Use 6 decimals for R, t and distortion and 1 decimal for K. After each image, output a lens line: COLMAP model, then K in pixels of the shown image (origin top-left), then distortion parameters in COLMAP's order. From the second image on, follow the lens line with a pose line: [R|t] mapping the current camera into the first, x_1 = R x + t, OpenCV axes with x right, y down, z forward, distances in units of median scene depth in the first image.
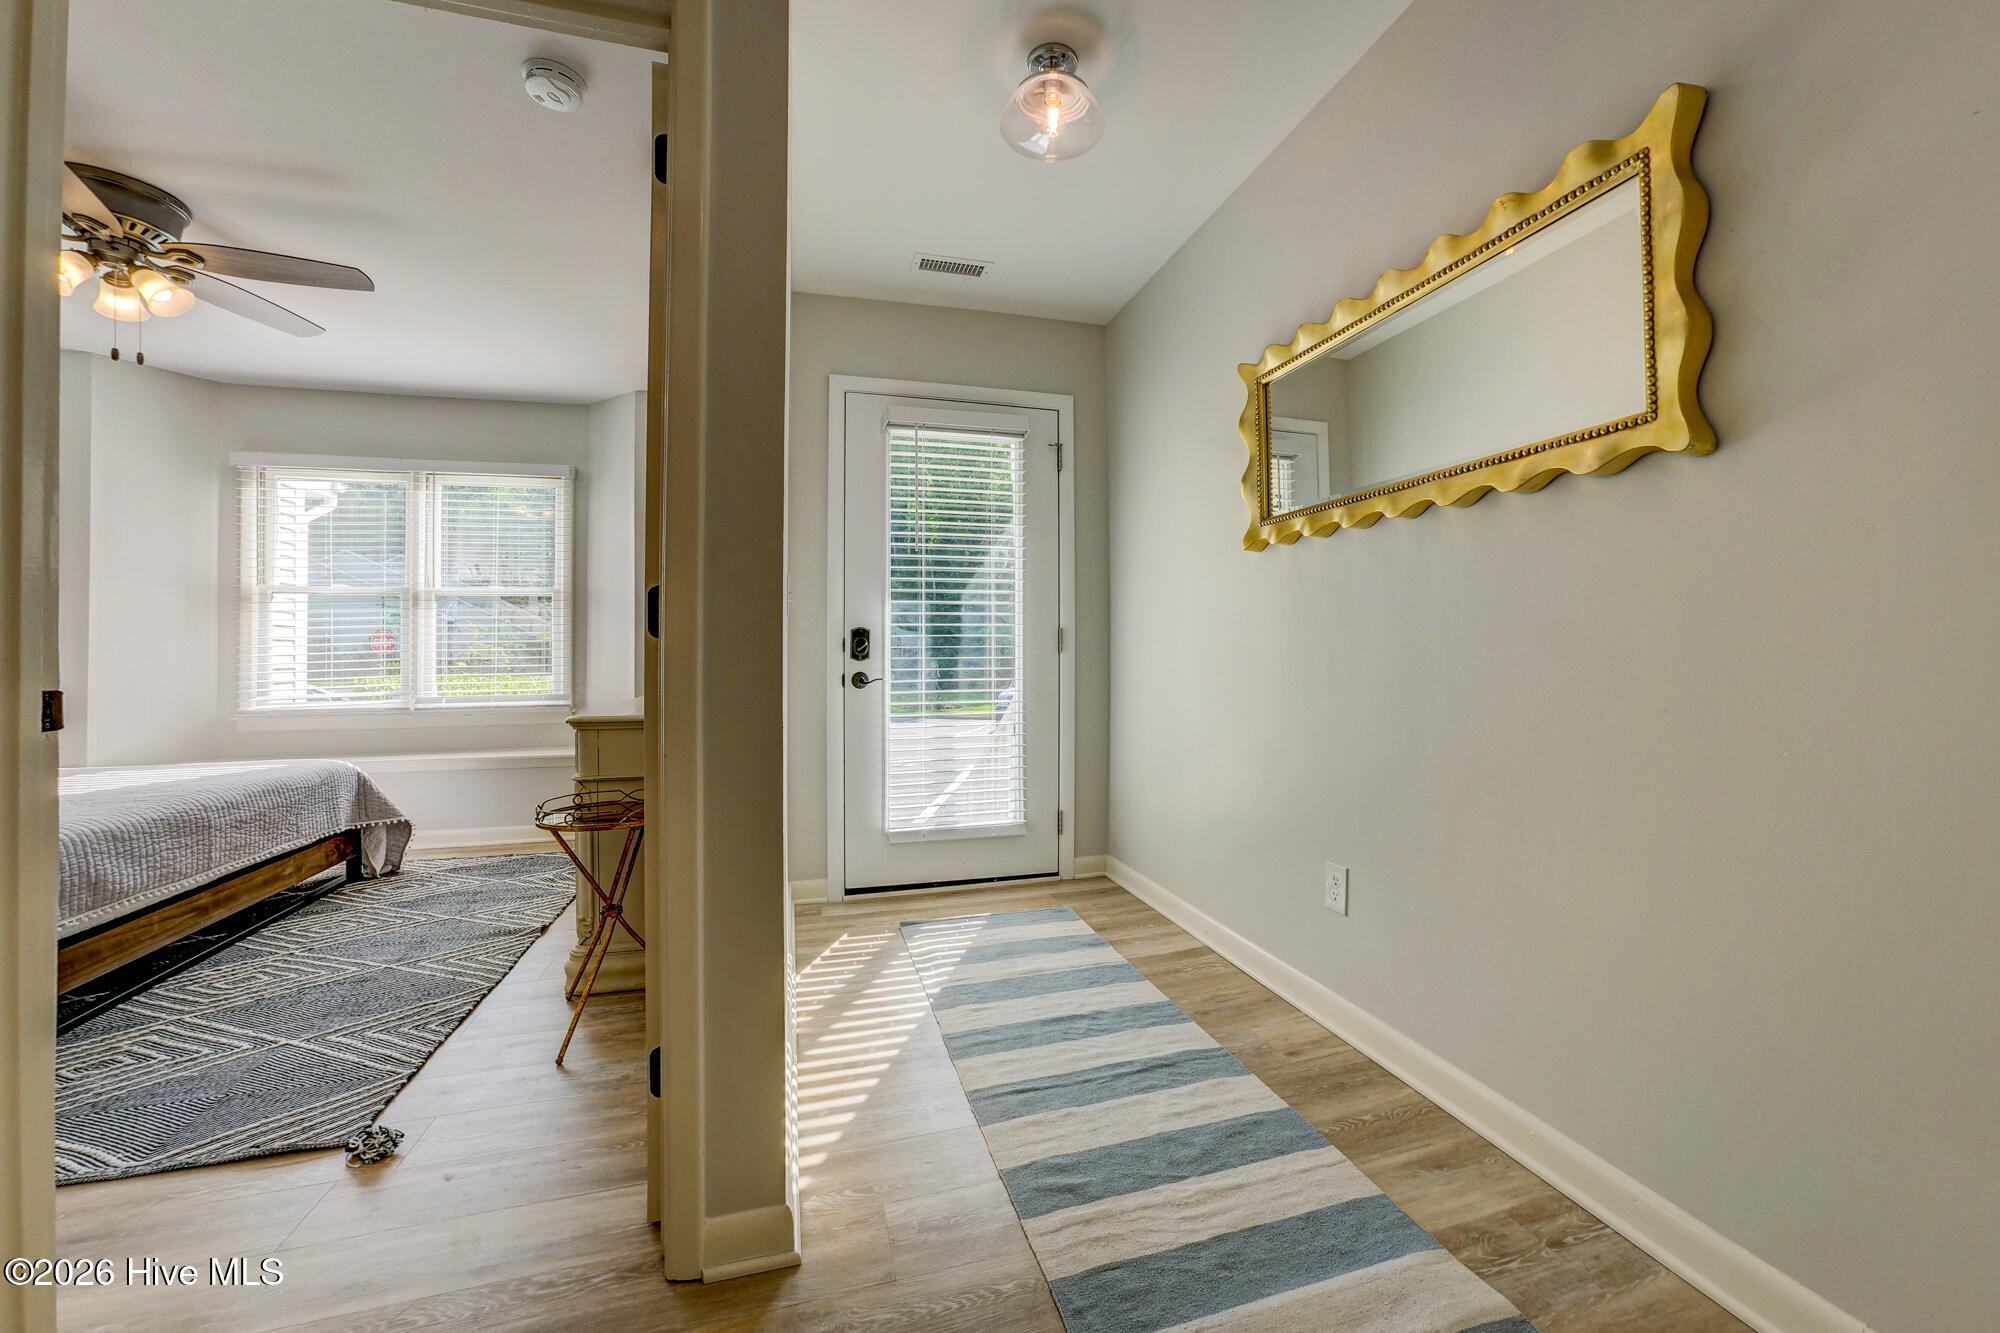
lens RADIAL K [[787.9, 0, 1011.9], [0, 787.9, 645.8], [0, 0, 1]] dist [-0.043414, 0.022767]
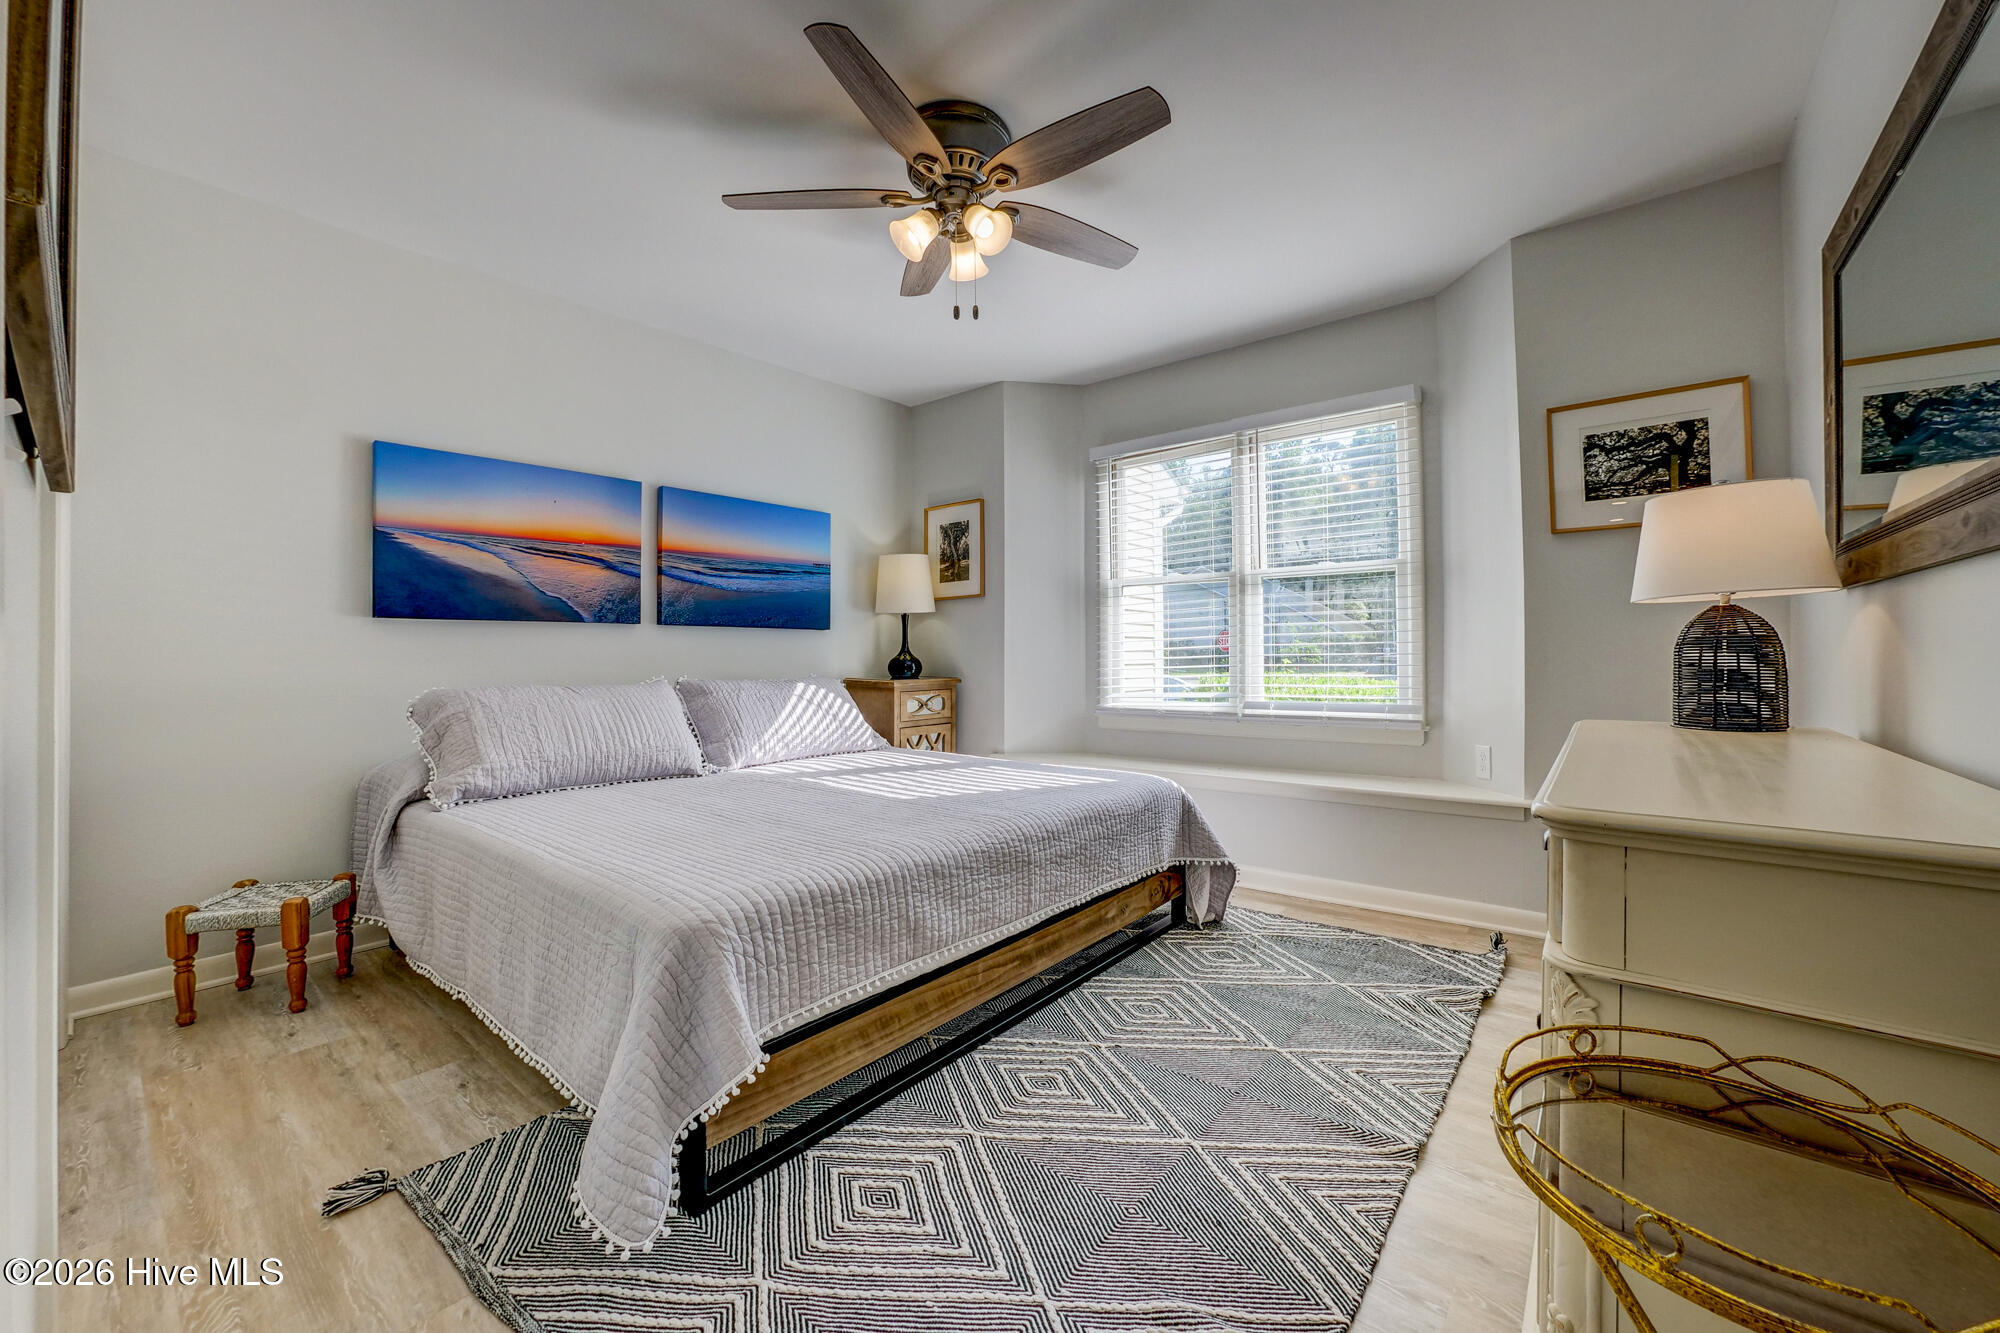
lens RADIAL K [[852.3, 0, 998.9], [0, 852.3, 637.4], [0, 0, 1]] dist [-0.136562, 0.069011]
pose [[0.585650, -0.010961, -0.810490, -0.234881], [0.007611, 0.999939, -0.008024, 0.003648], [0.810528, -0.001469, 0.585697, 0.318088]]
